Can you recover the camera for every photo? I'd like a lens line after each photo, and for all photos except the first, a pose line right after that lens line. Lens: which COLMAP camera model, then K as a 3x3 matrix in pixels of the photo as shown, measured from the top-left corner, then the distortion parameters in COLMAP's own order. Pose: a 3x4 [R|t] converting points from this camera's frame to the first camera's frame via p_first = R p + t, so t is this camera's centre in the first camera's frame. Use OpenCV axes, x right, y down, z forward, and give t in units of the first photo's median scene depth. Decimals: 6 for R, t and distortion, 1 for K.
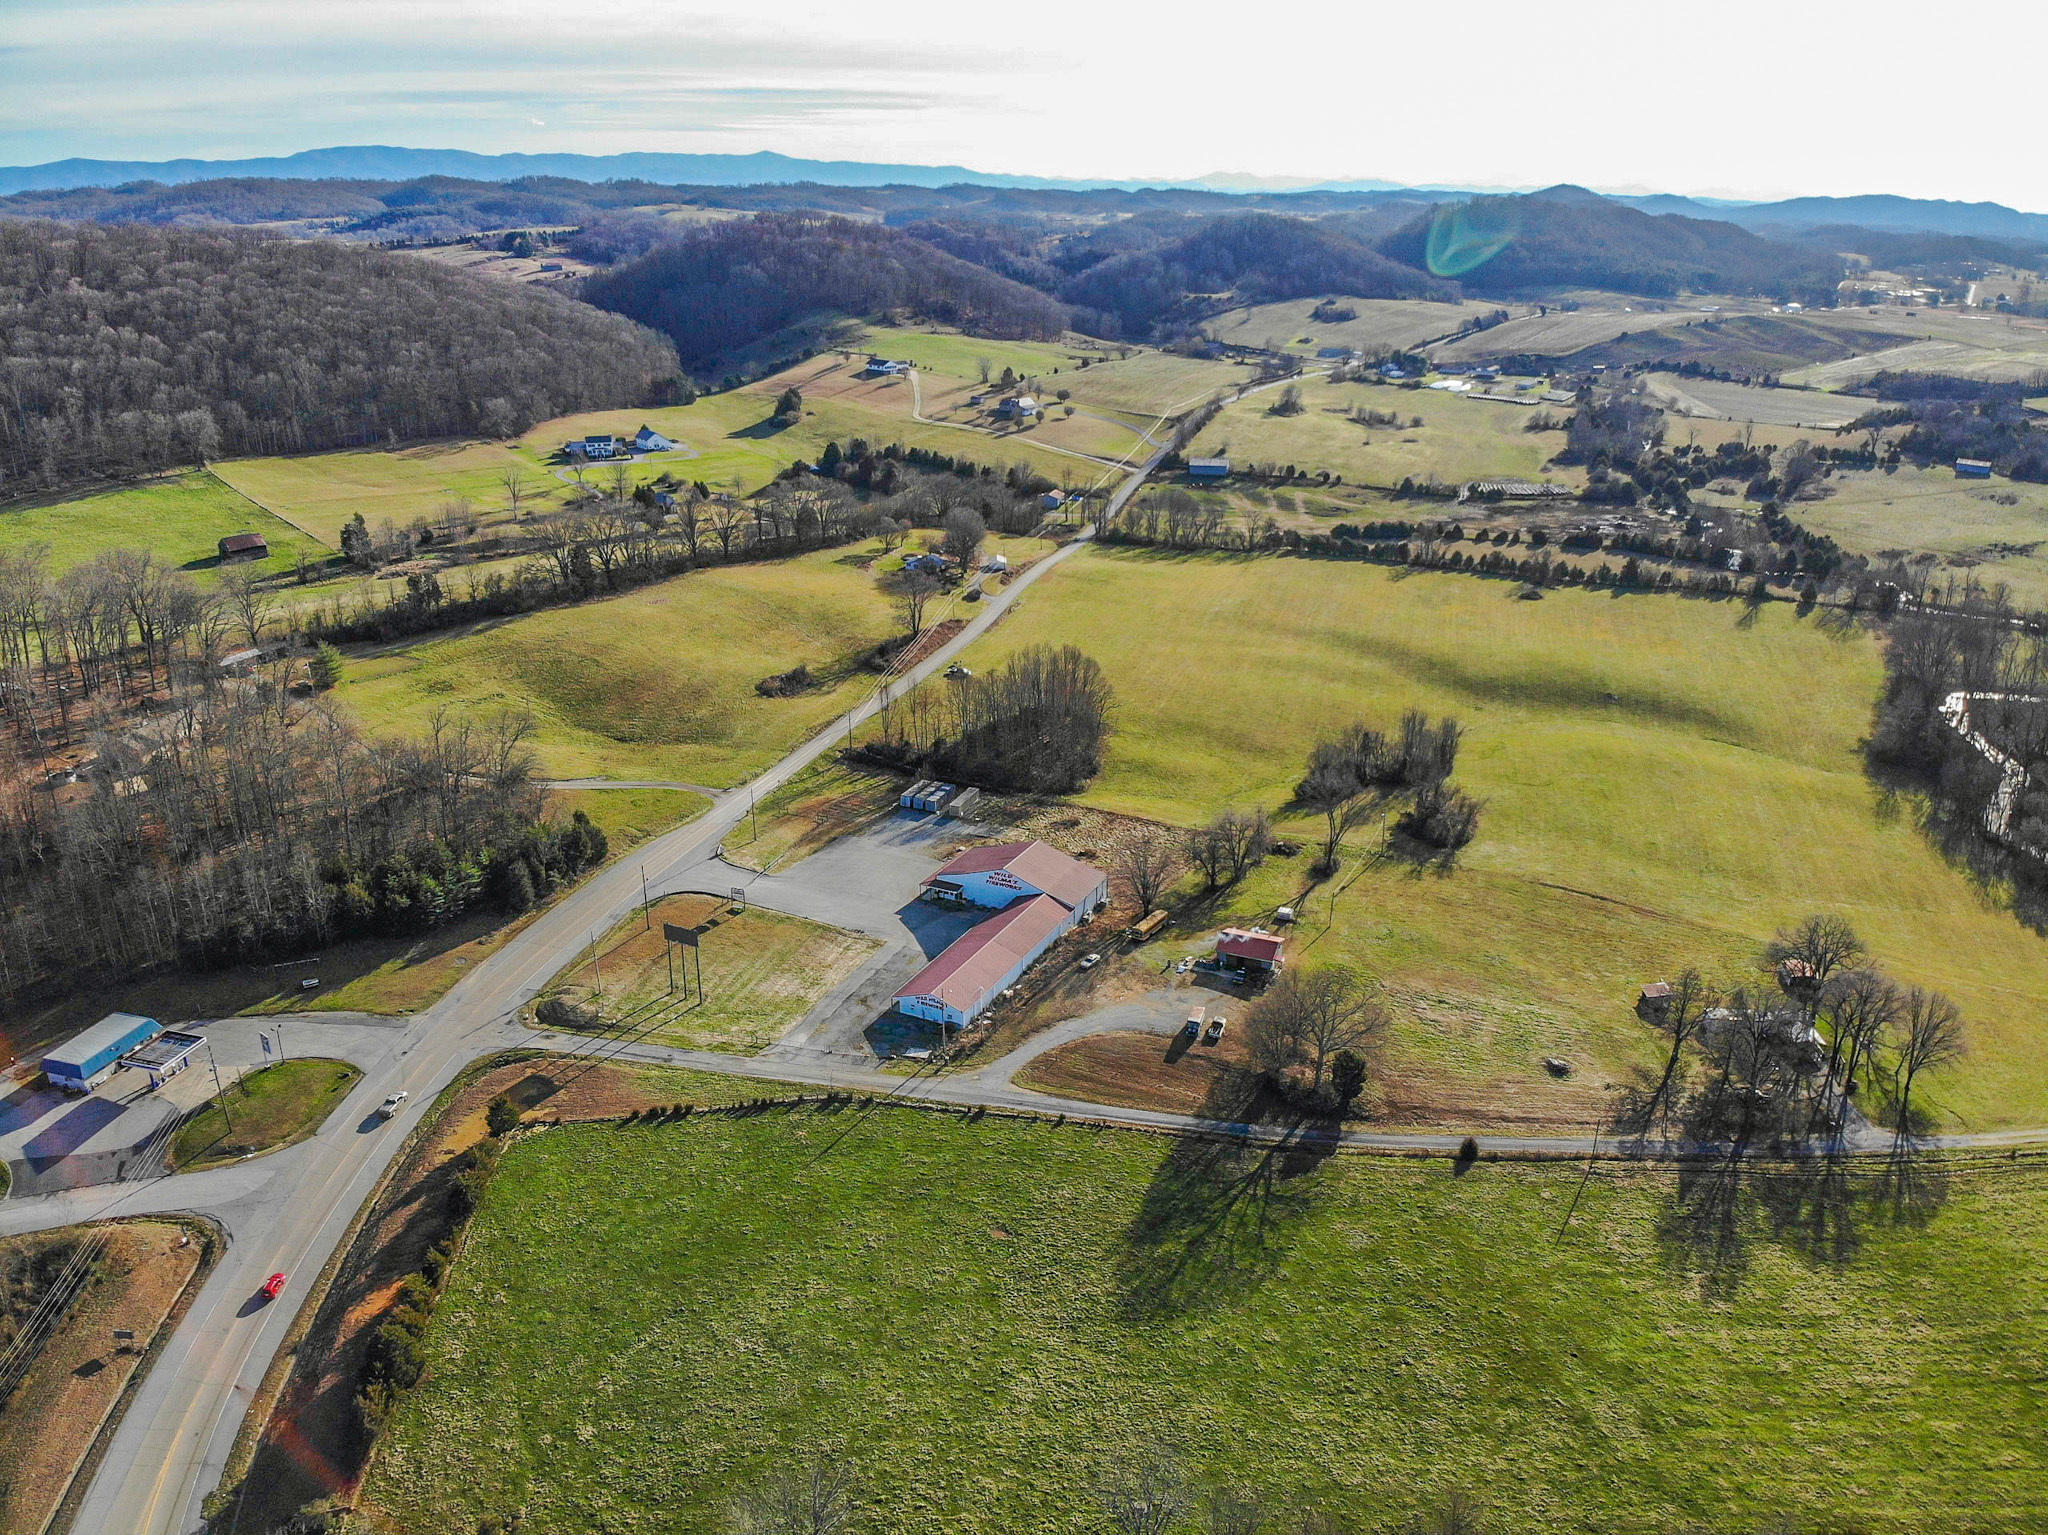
lens RADIAL K [[1495.0, 0, 1048.5], [0, 1495.0, 760.4], [0, 0, 1]] dist [0.088823, -0.176750]
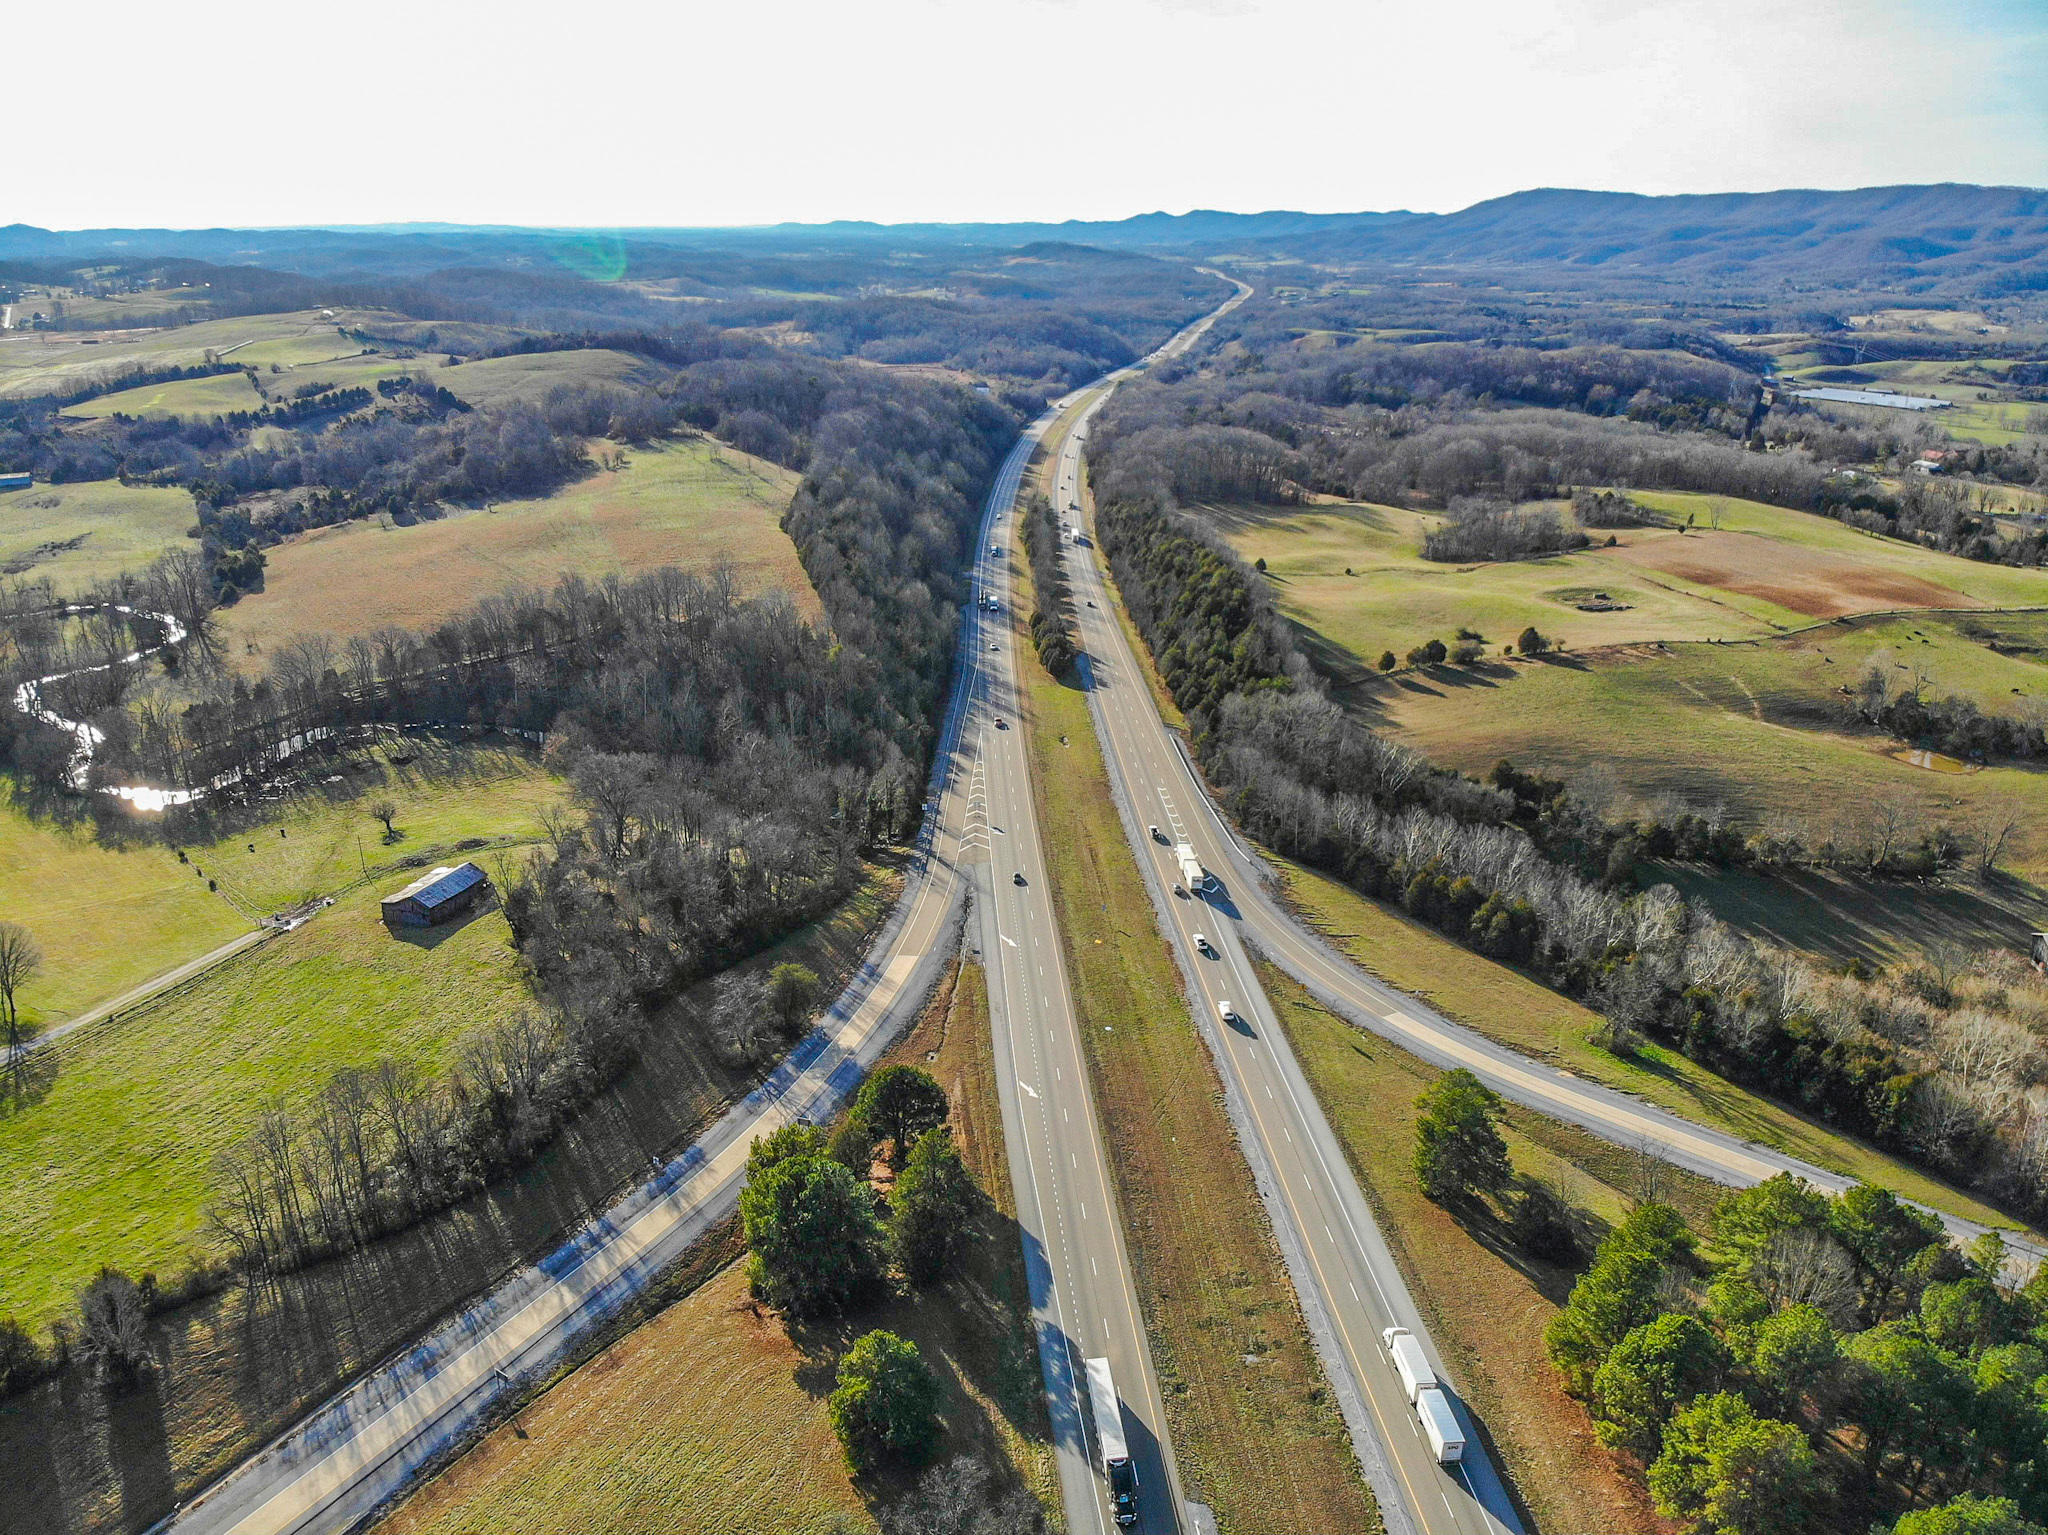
lens RADIAL K [[1495.0, 0, 1048.5], [0, 1495.0, 760.4], [0, 0, 1]] dist [0.088823, -0.176750]
pose [[0.448349, -0.295438, 0.843623, 0.010683], [0.304281, 0.937877, 0.166734, 0.033866], [-0.840474, 0.181944, 0.510392, -0.094032]]
